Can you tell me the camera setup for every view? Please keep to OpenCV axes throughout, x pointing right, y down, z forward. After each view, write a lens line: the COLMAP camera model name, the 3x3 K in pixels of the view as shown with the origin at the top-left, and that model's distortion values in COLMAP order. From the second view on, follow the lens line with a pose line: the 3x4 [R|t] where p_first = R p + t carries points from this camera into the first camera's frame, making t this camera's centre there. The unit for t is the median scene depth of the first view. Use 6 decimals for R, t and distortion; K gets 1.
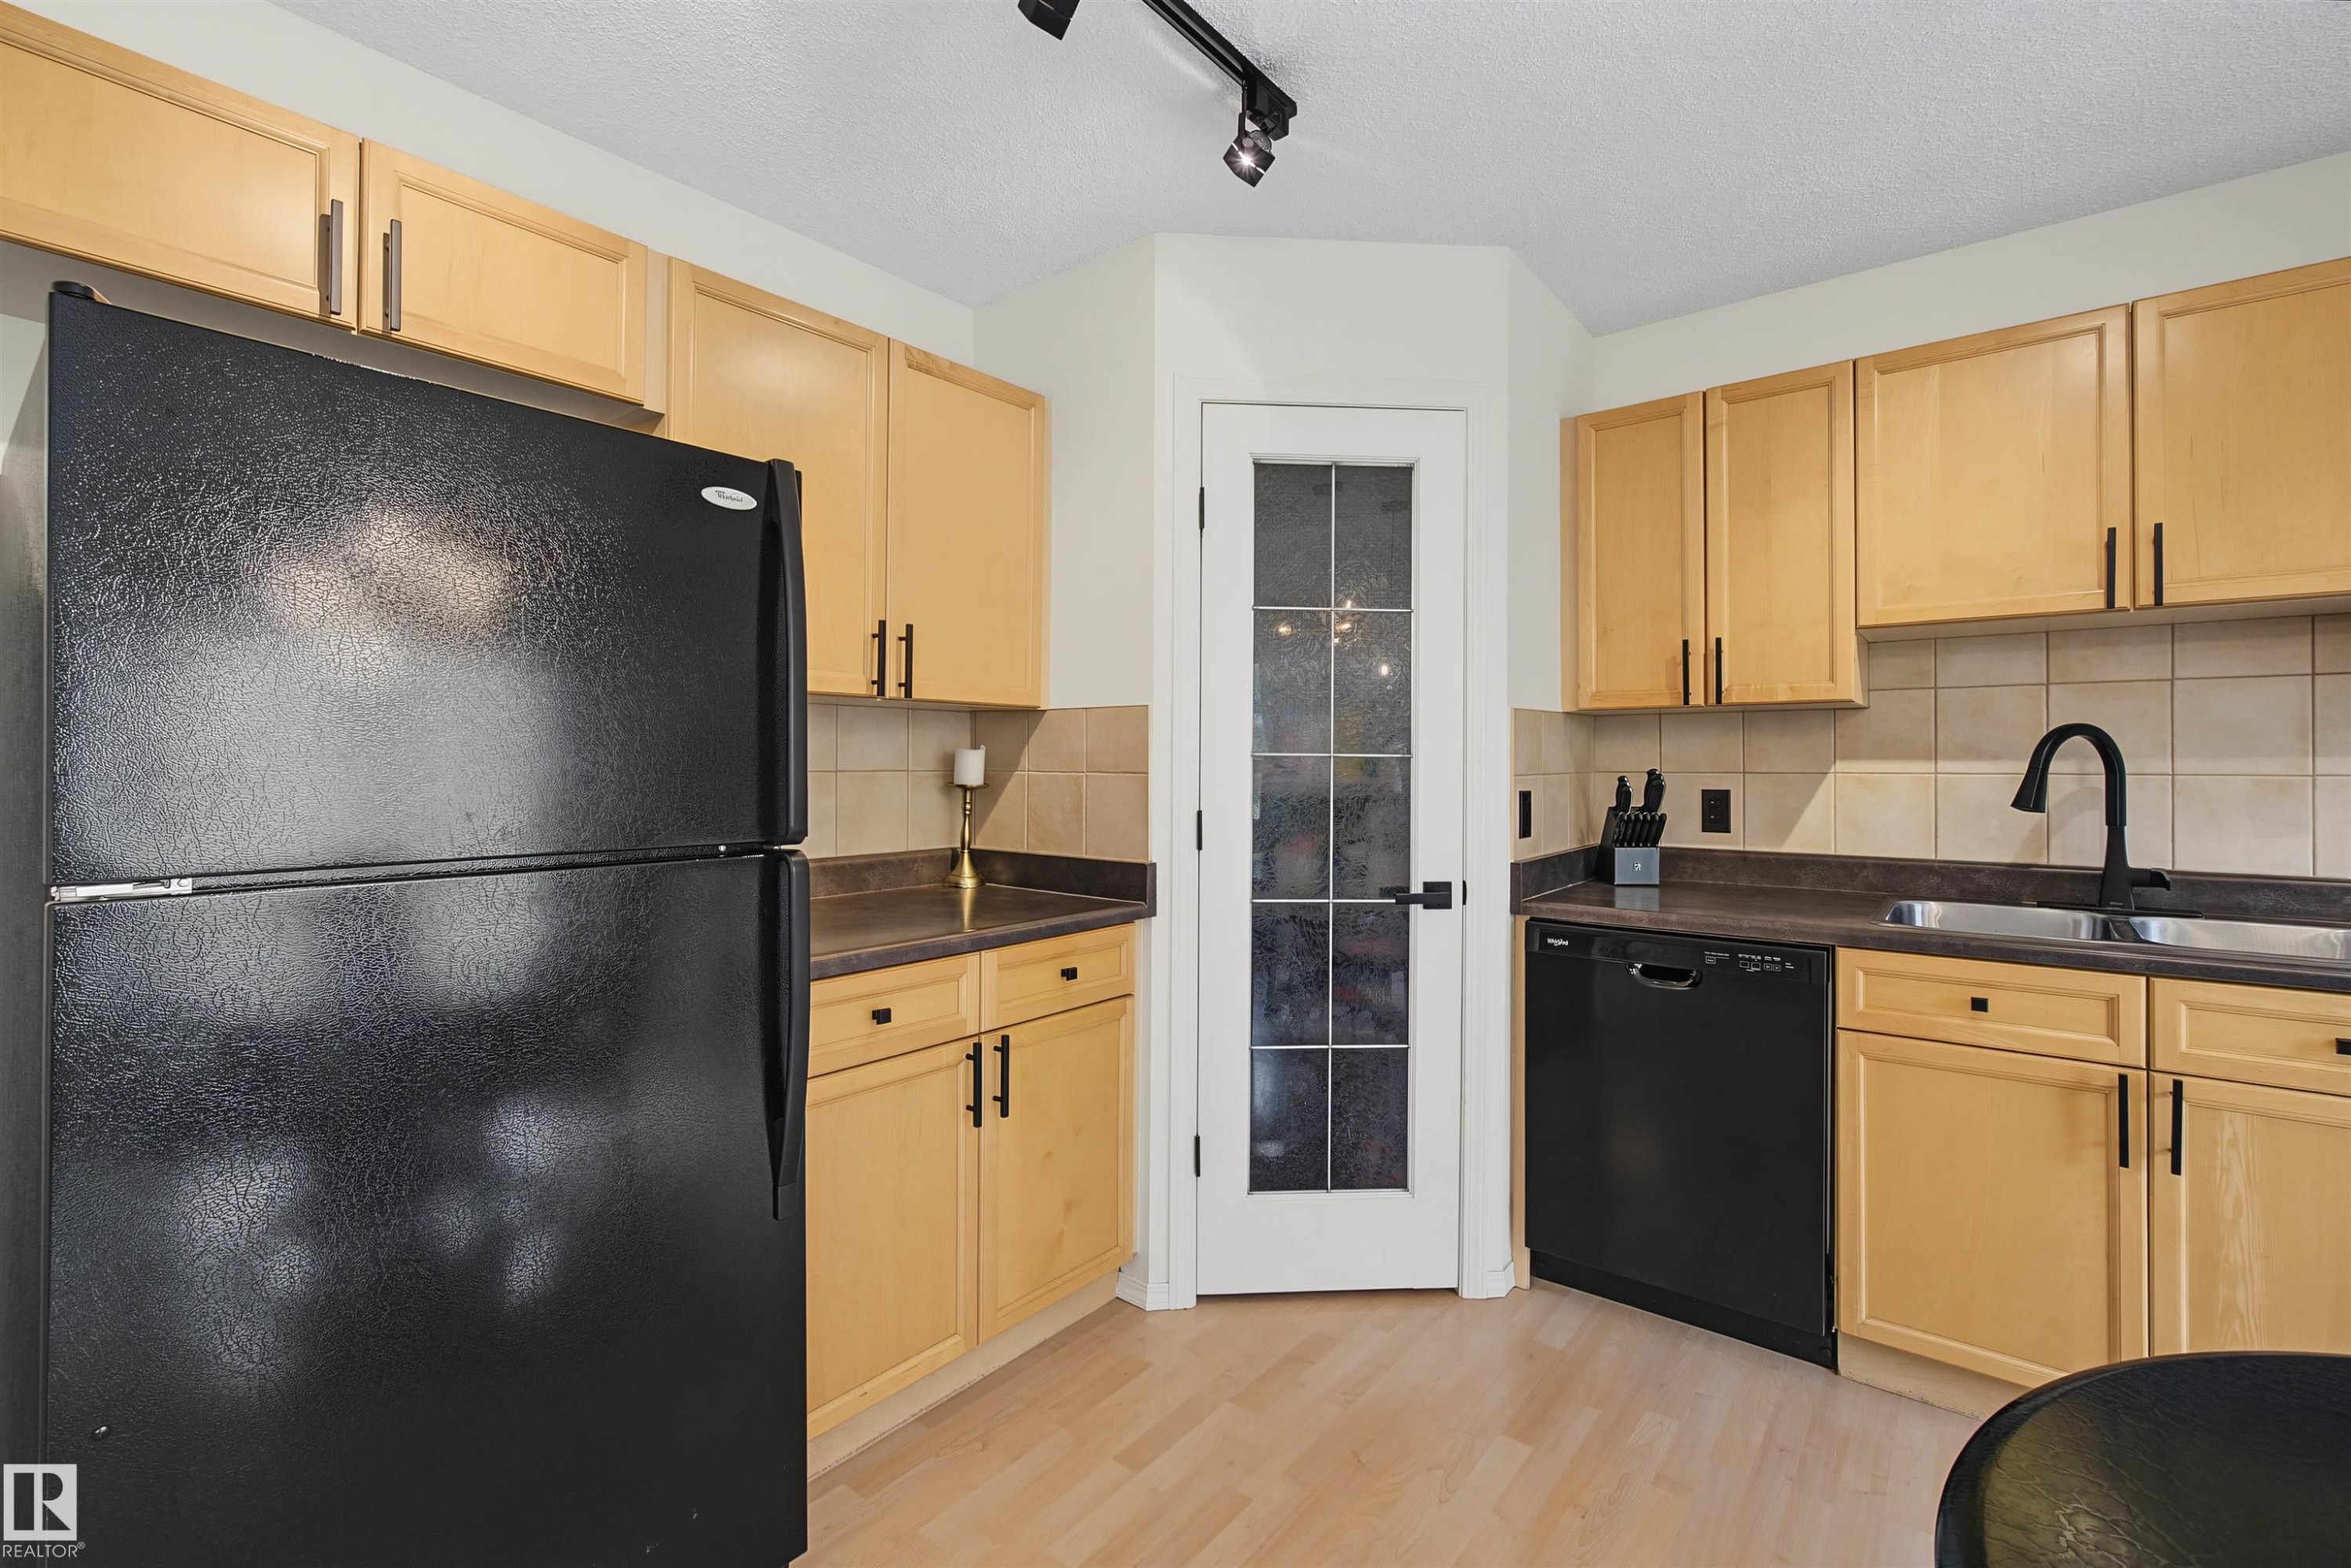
lens RADIAL K [[1025.5, 0, 1180.7], [0, 1025.5, 763.3], [0, 0, 1]] dist [0.001994, 0.000834]
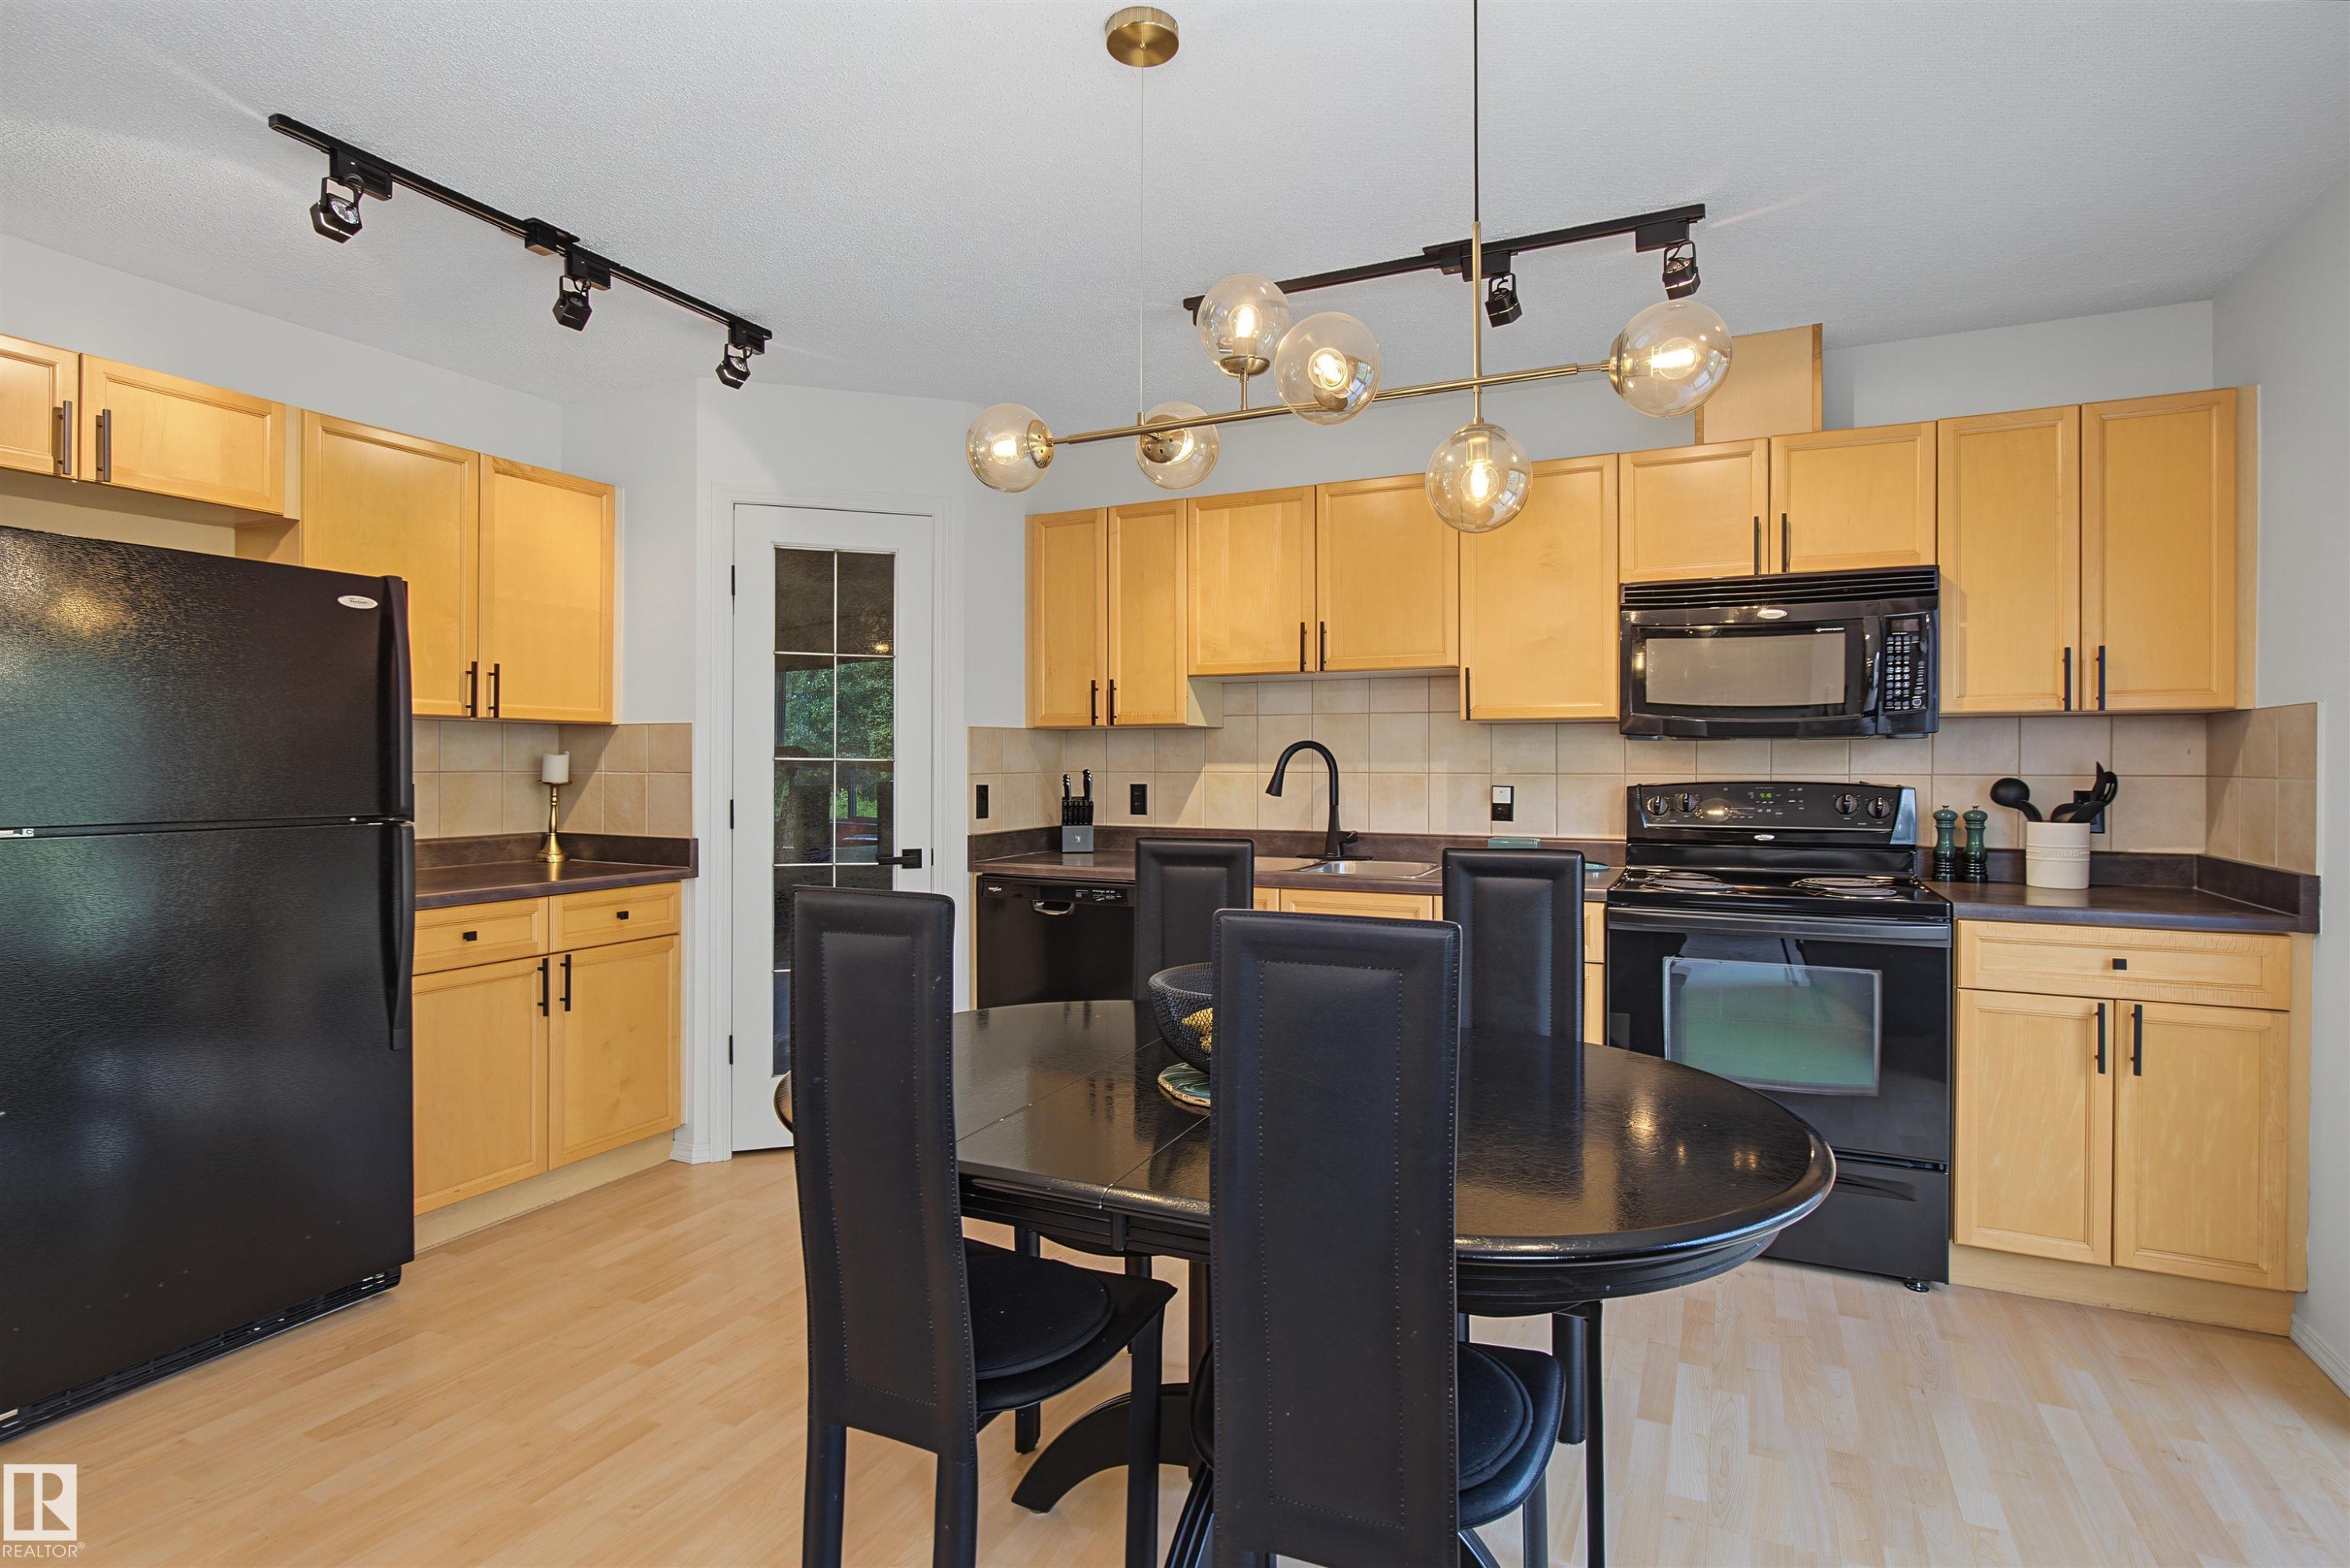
lens RADIAL K [[1164.1, 0, 1172.3], [0, 1164.1, 772.9], [0, 0, 1]] dist [-0.000890, 0.001426]
pose [[0.974851, -0.001361, 0.222854, 0.242858], [-0.000252, 0.999974, 0.007213, -0.001584], [-0.222858, -0.007088, 0.974825, -0.648609]]
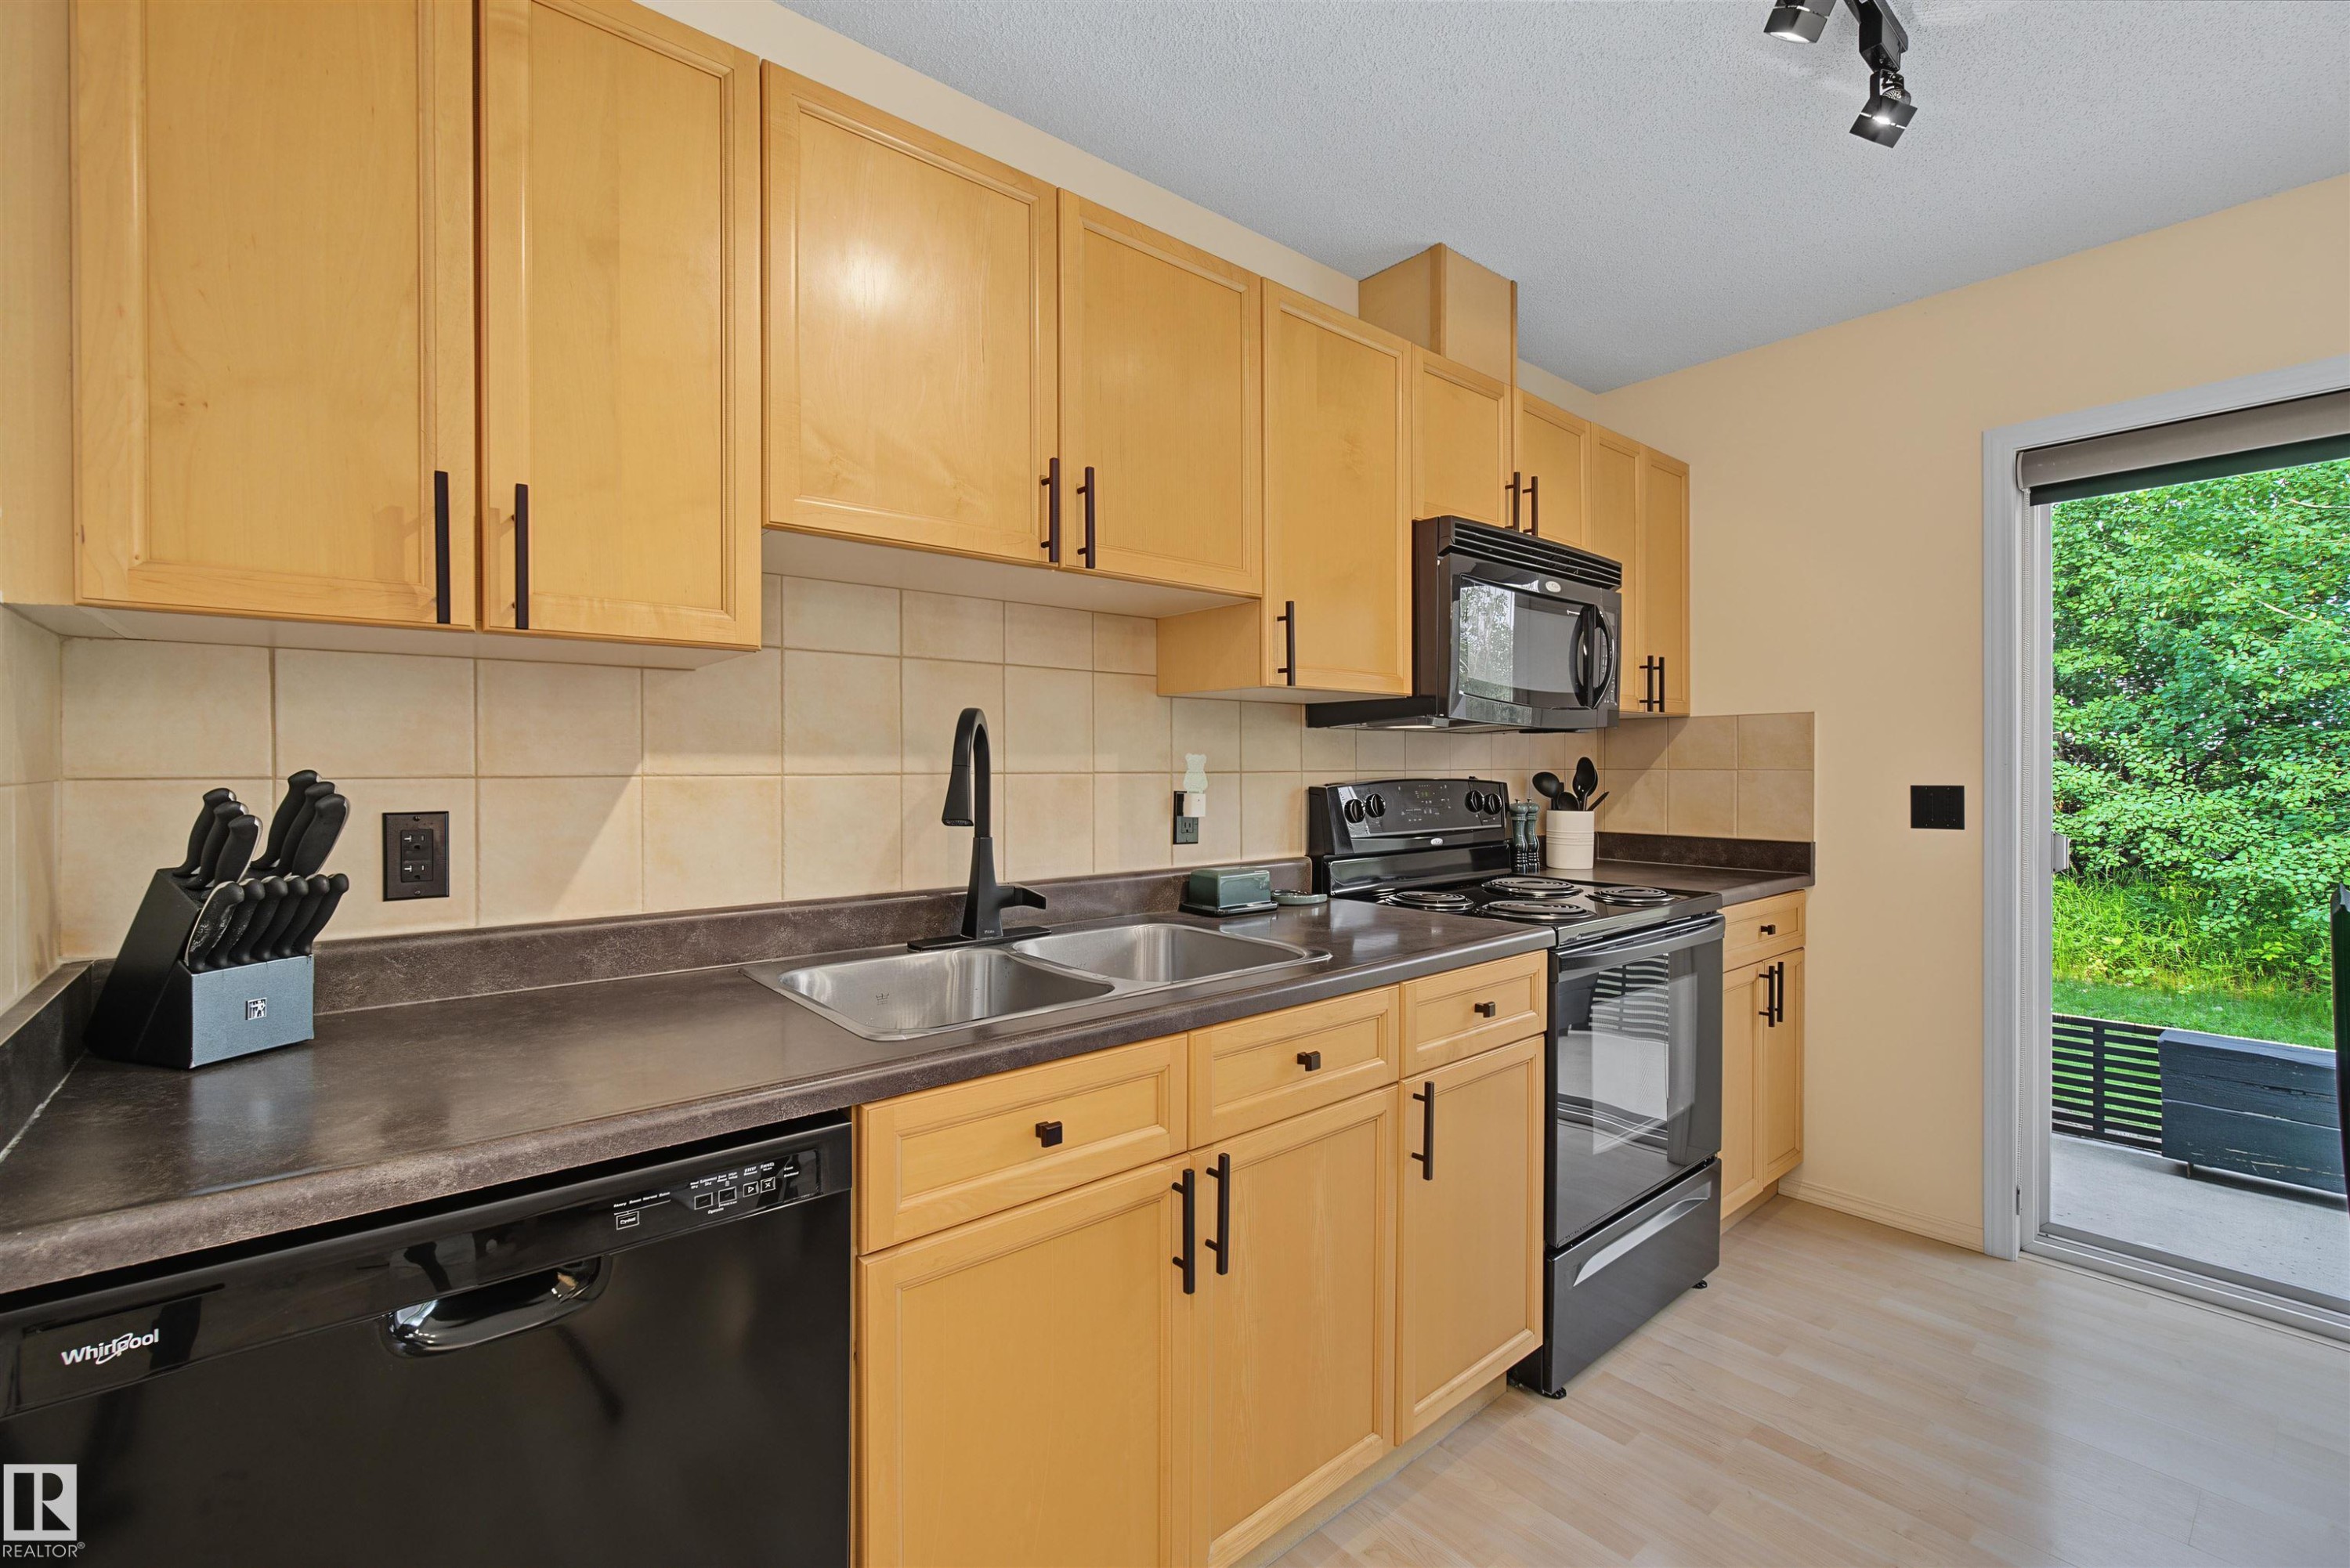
lens RADIAL K [[1027.7, 0, 1180.9], [0, 1027.7, 773.1], [0, 0, 1]] dist [0.001051, 0.000285]
pose [[0.198213, -0.009515, 0.980113, 0.131642], [0.000208, 0.999953, 0.009666, 0.002755], [-0.980159, -0.001712, 0.198206, 0.628103]]
